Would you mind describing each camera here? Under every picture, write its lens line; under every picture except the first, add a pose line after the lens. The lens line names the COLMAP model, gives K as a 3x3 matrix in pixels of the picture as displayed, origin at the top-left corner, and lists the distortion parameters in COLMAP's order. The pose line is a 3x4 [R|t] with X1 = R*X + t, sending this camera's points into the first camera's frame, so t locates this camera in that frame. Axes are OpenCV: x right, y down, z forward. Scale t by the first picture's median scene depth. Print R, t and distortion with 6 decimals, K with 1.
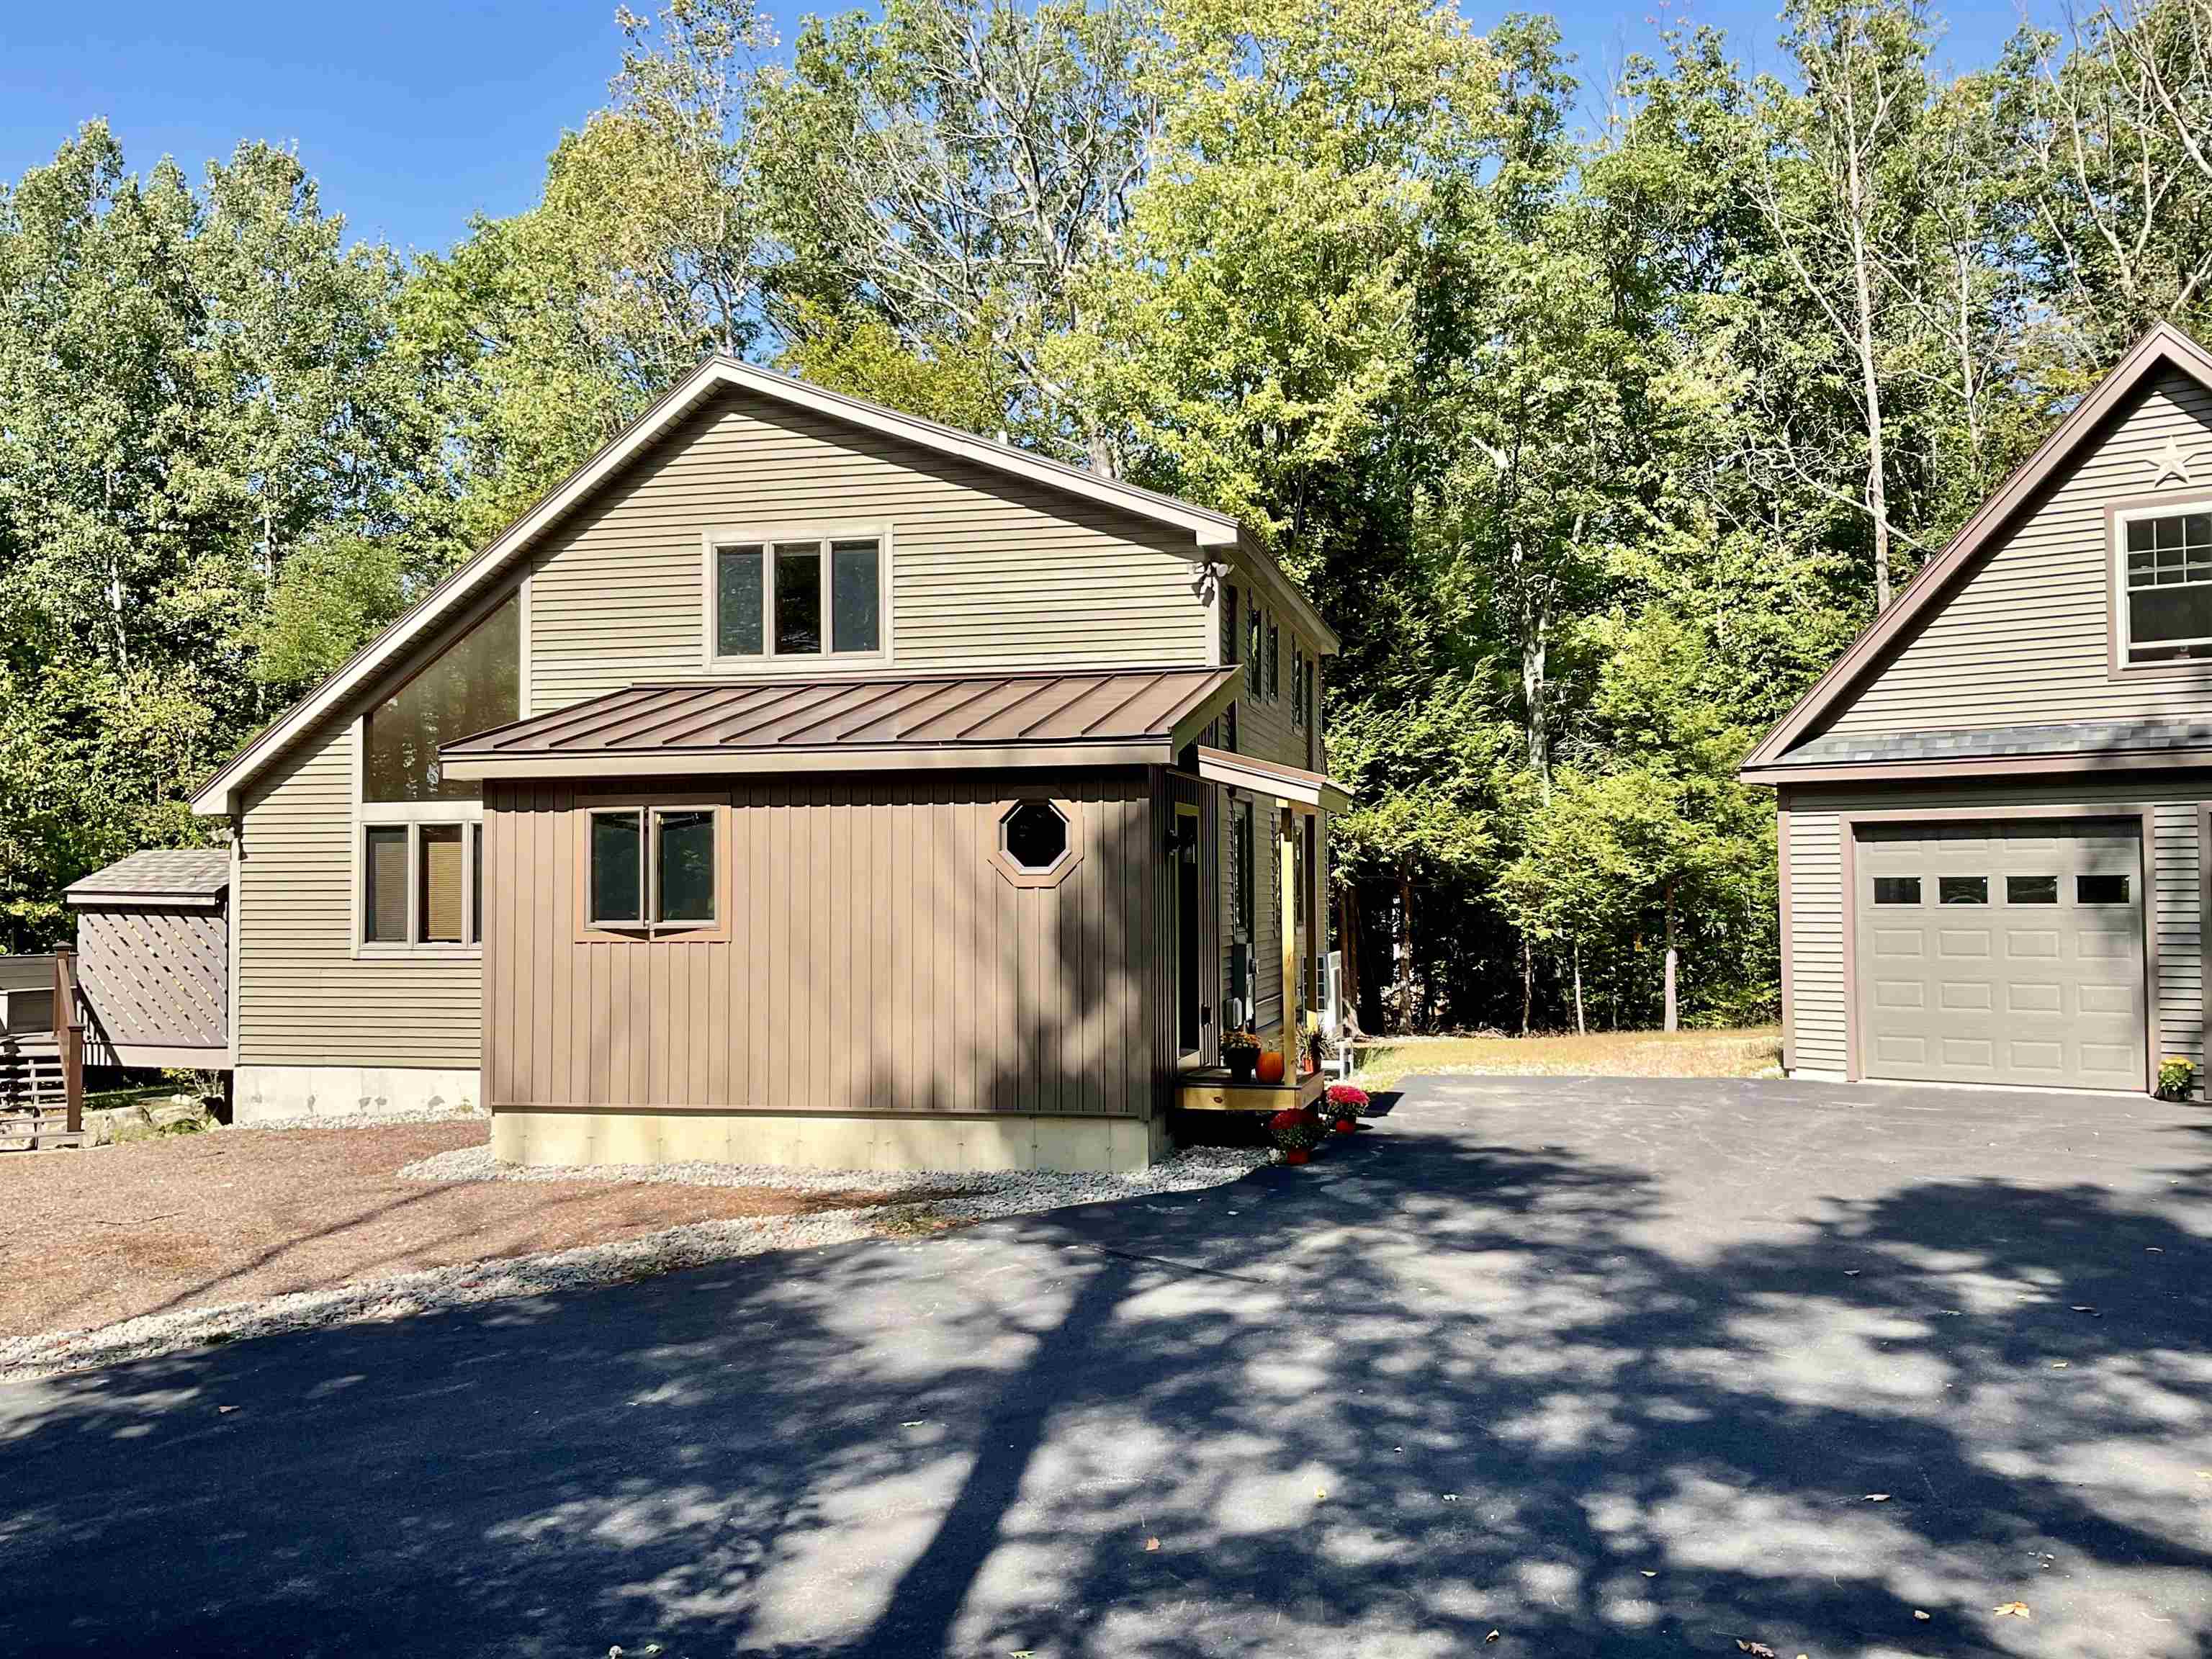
lens RADIAL K [[1847.6, 0, 1106.0], [0, 1847.6, 829.5], [0, 0, 1]] dist [0.099908, -0.193634]
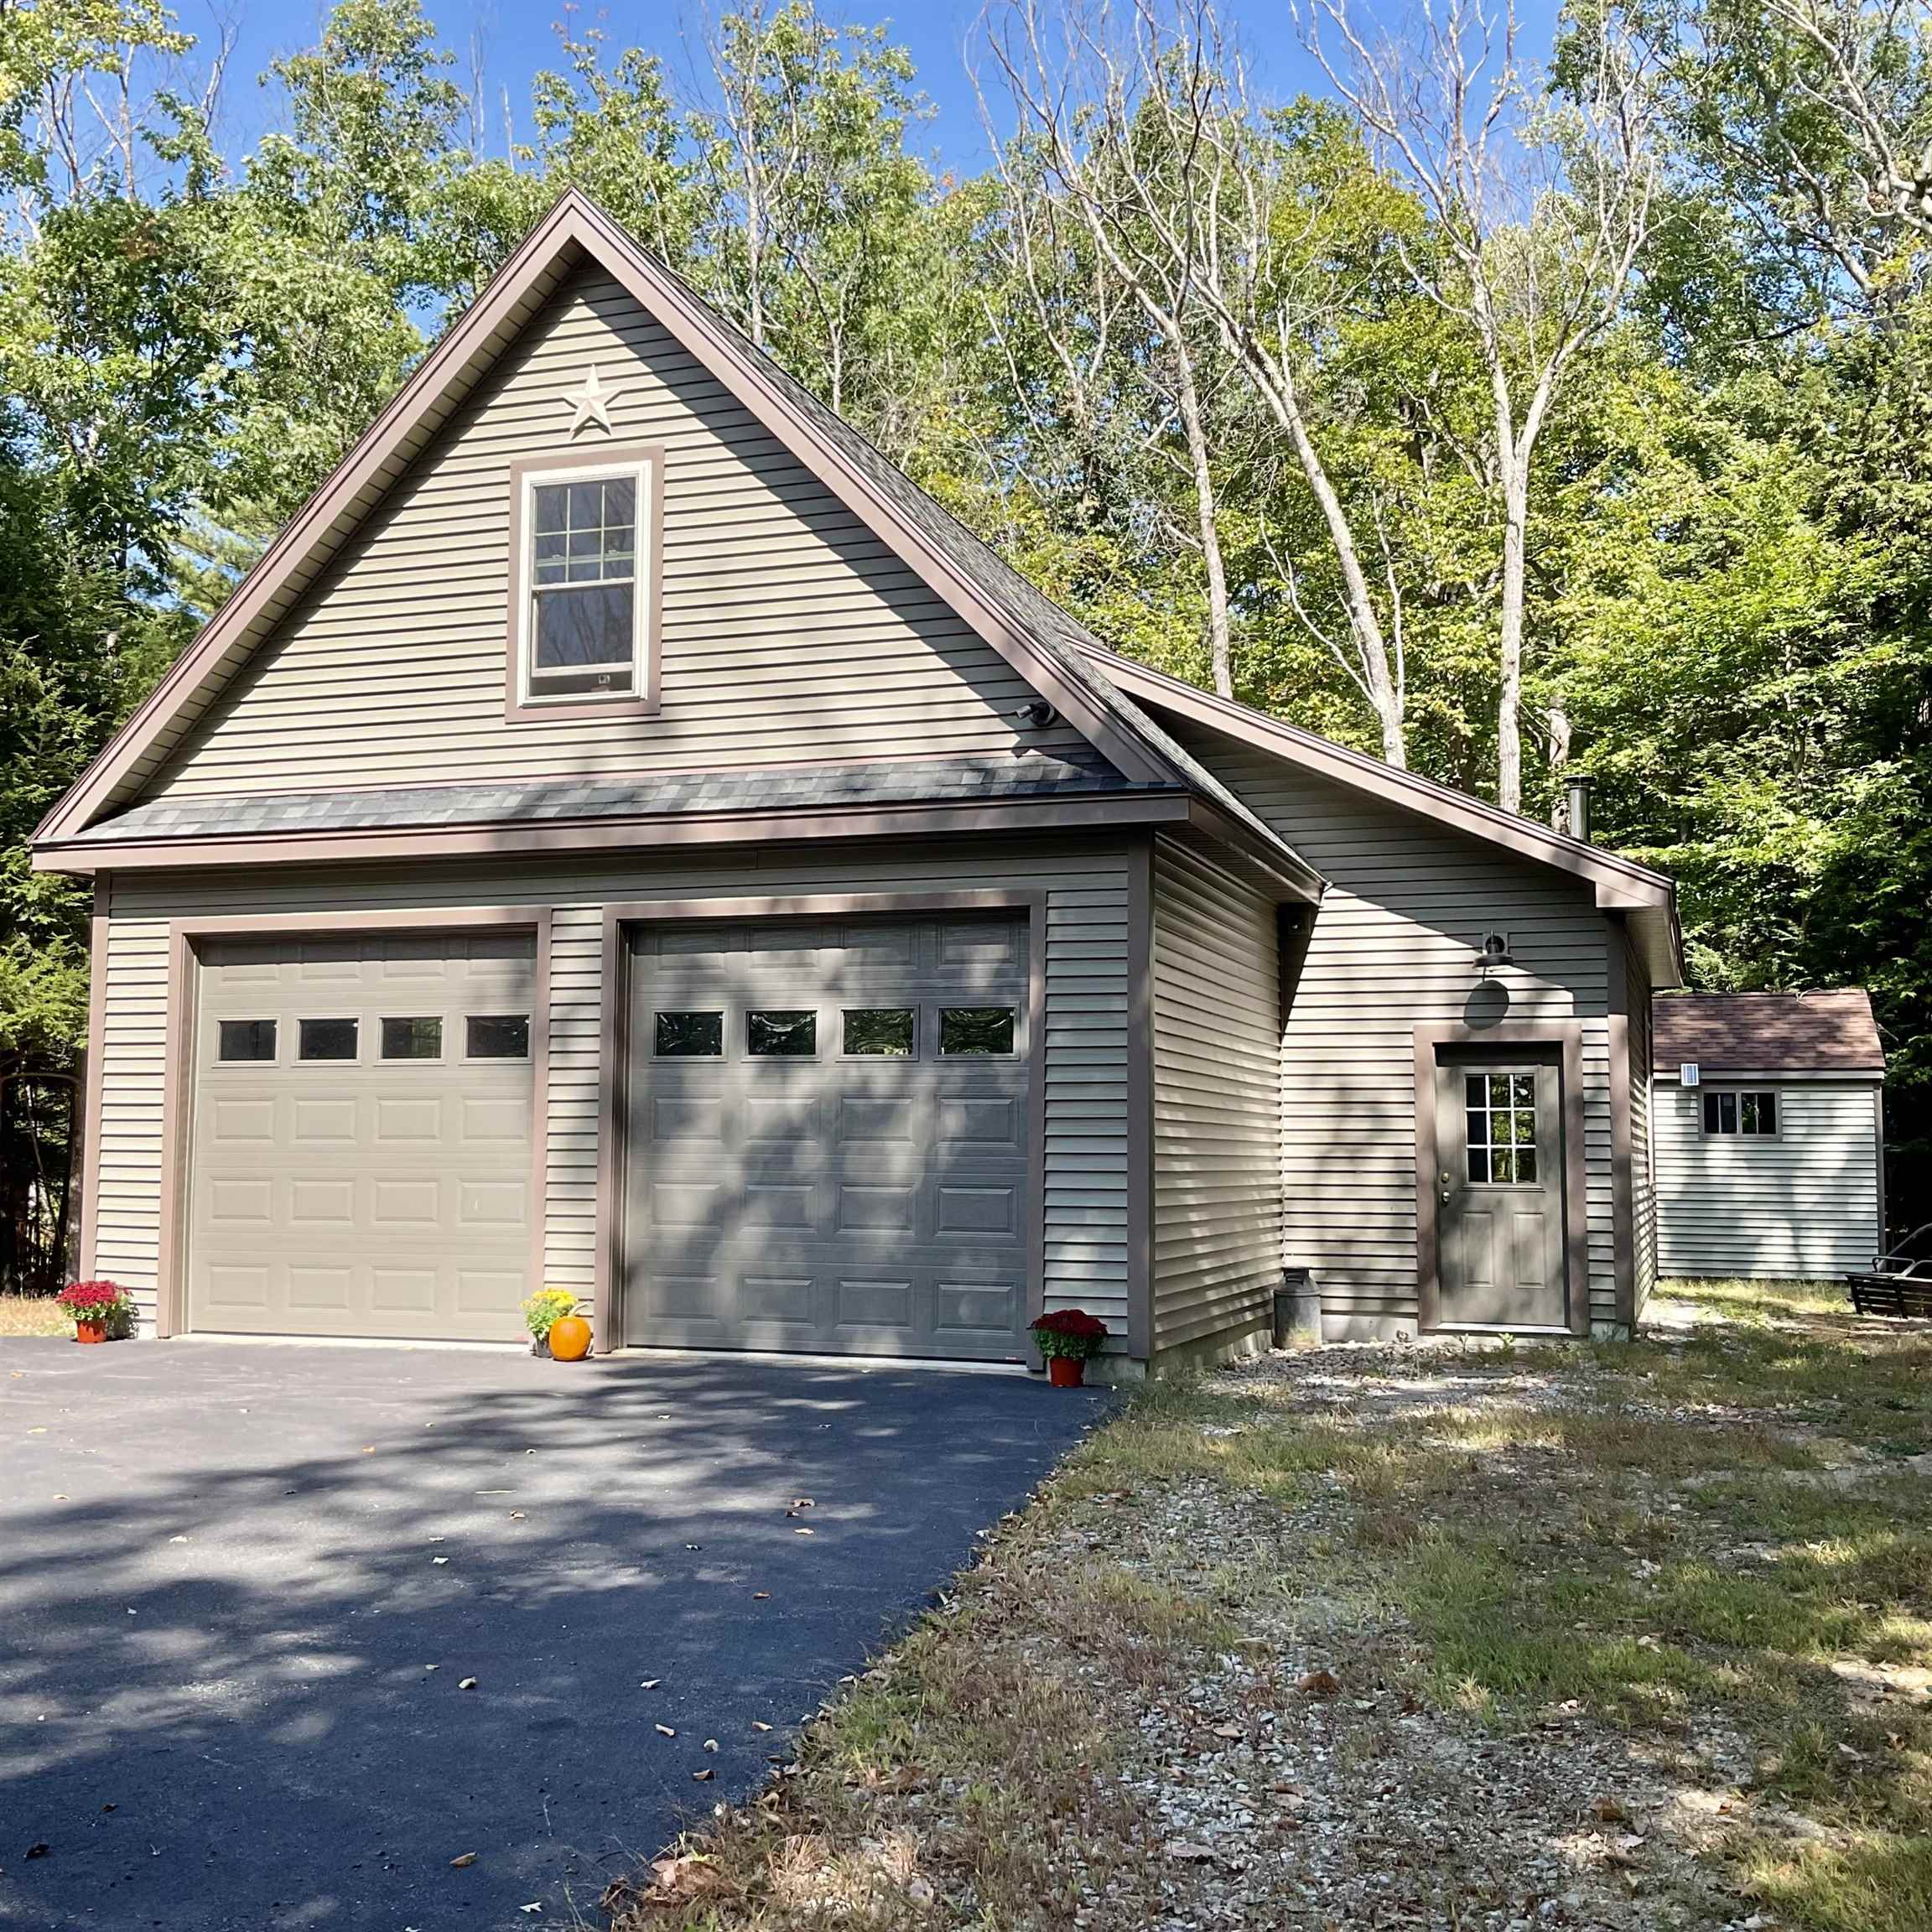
lens RADIAL K [[2132.0, 0, 966.0], [0, 2132.0, 966.0], [0, 0, 1]] dist [0.071027, 0.004410]
pose [[0.946876, 0.038743, 0.319256, 0.447056], [-0.021337, 0.998098, -0.057839, 0.047594], [-0.320889, 0.047954, 0.945902, 0.225913]]
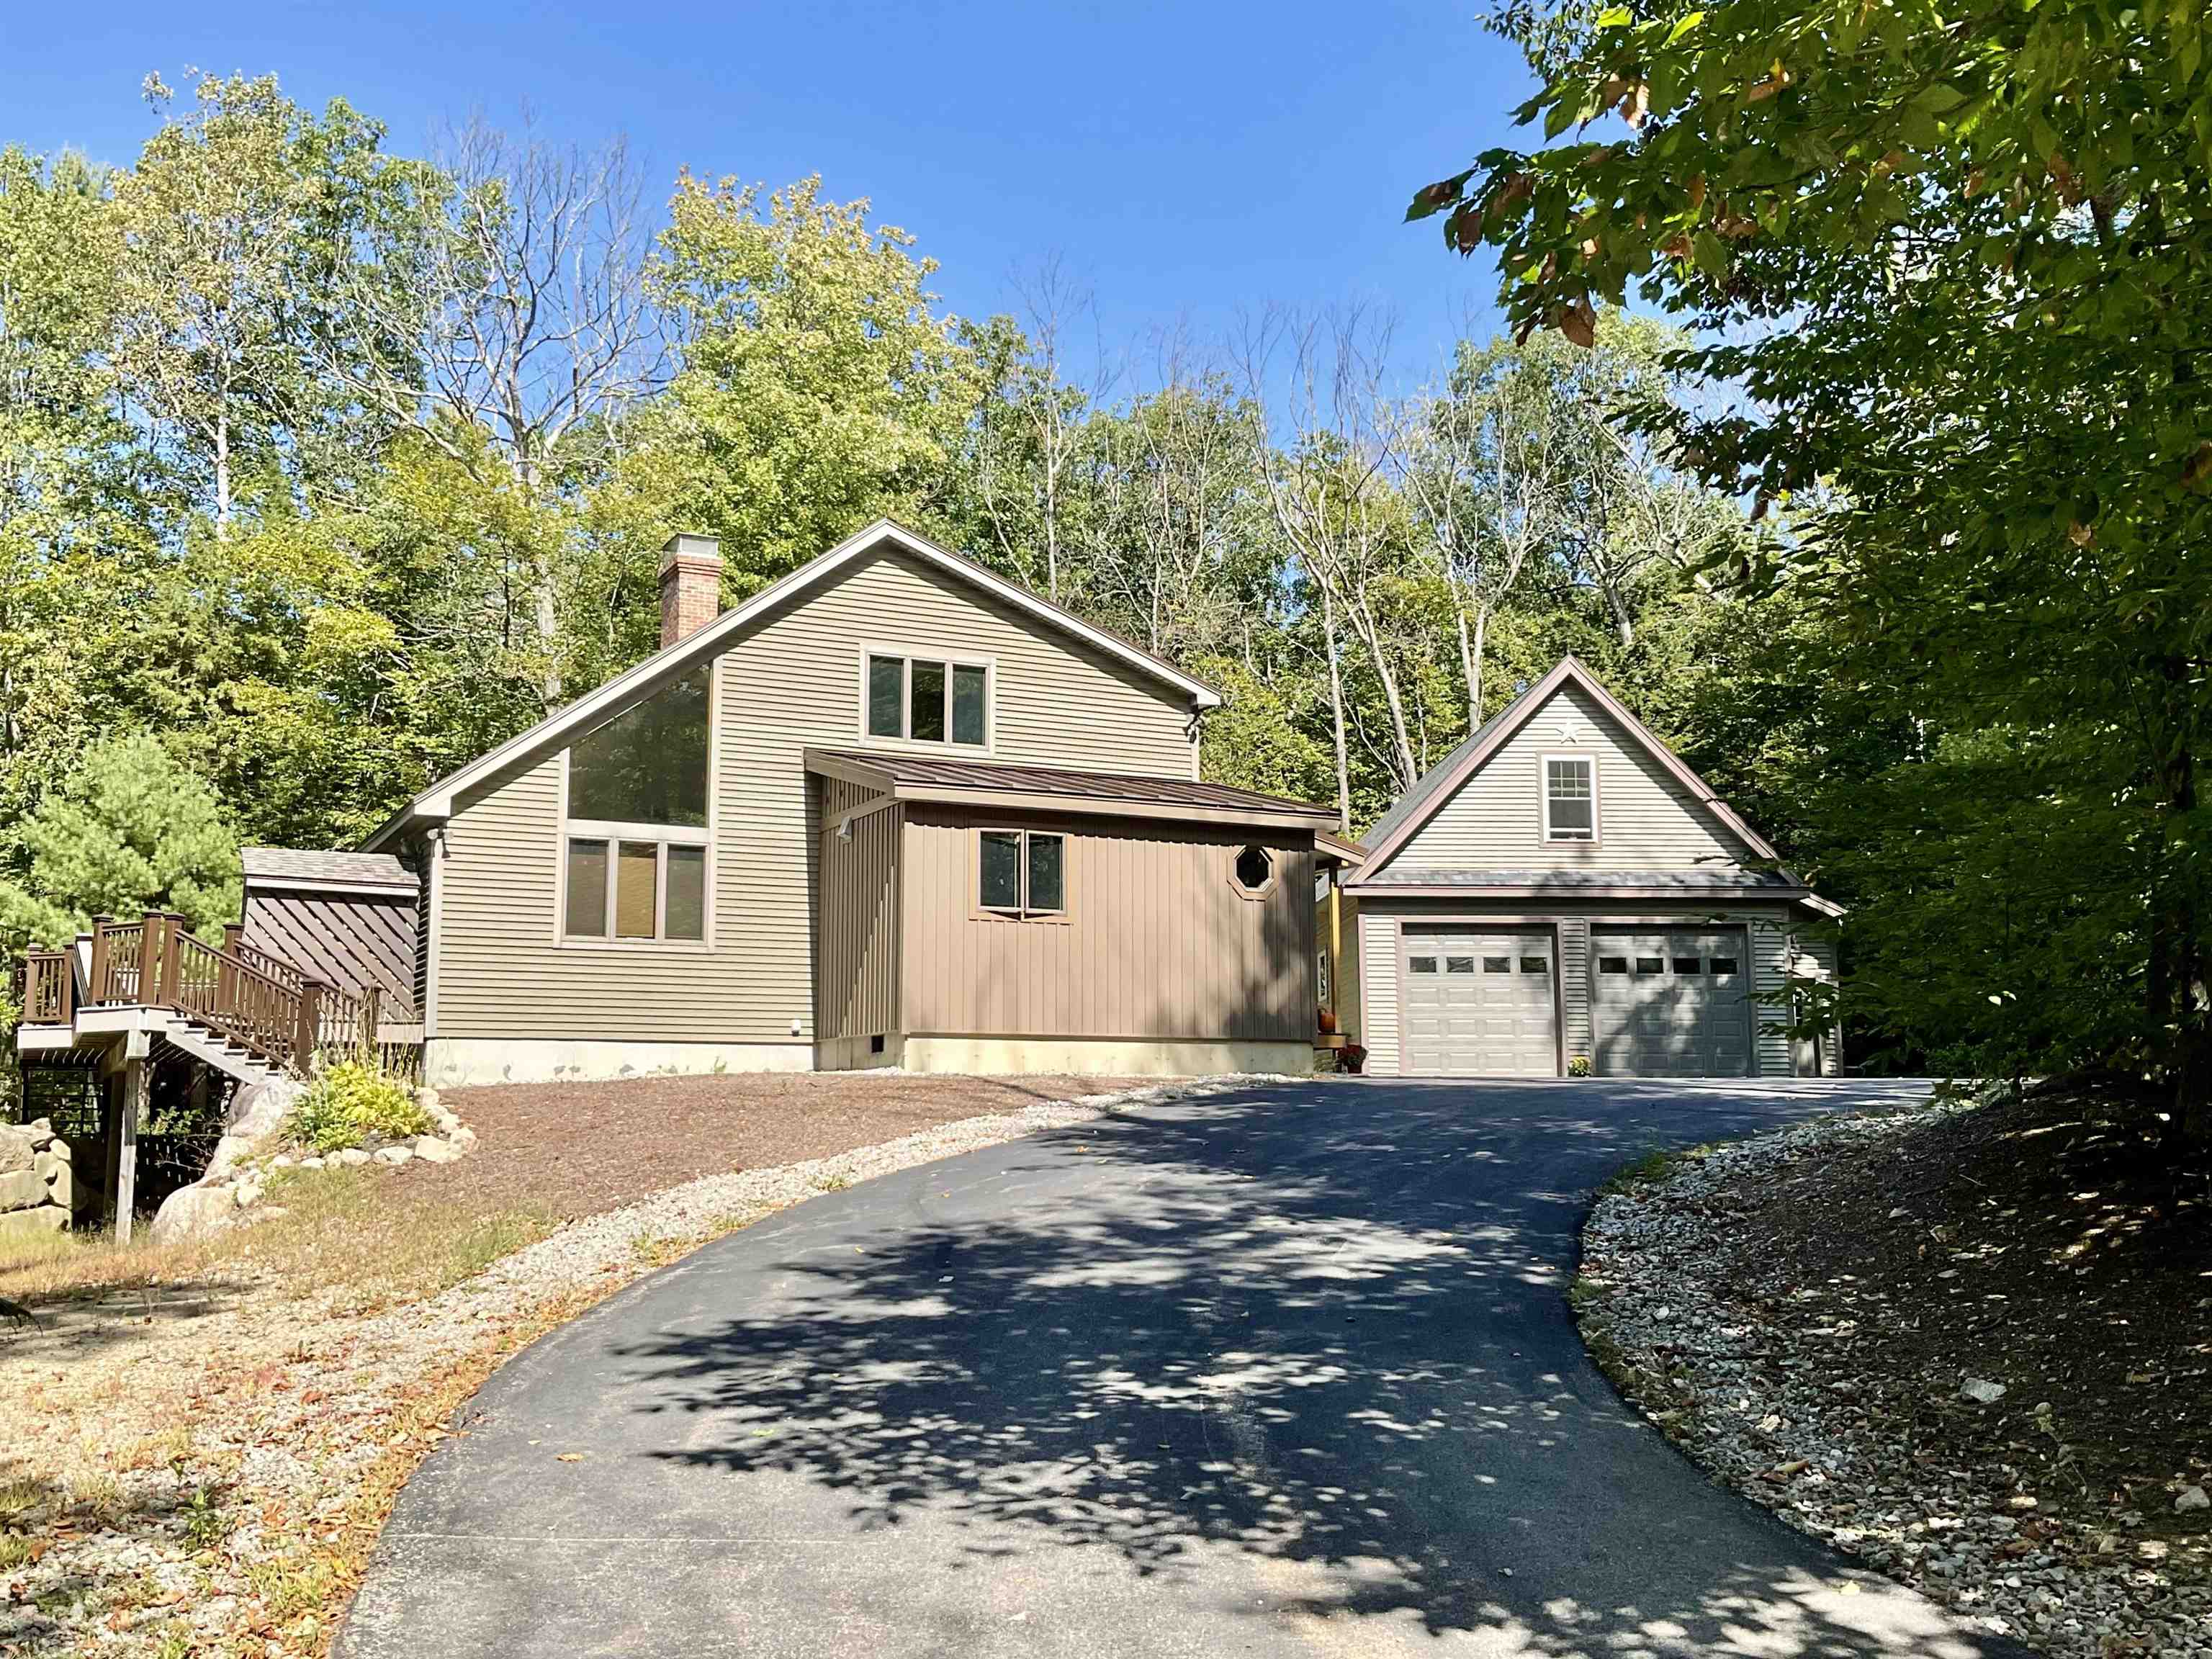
lens RADIAL K [[2032.2, 0, 1106.0], [0, 2032.2, 829.5], [0, 0, 1]] dist [0.097006, 0.000594]
pose [[0.772001, 0.098045, 0.628014, -1.003414], [-0.024437, 0.991880, -0.124811, 0.155395], [-0.635152, 0.081008, 0.768128, -0.235781]]
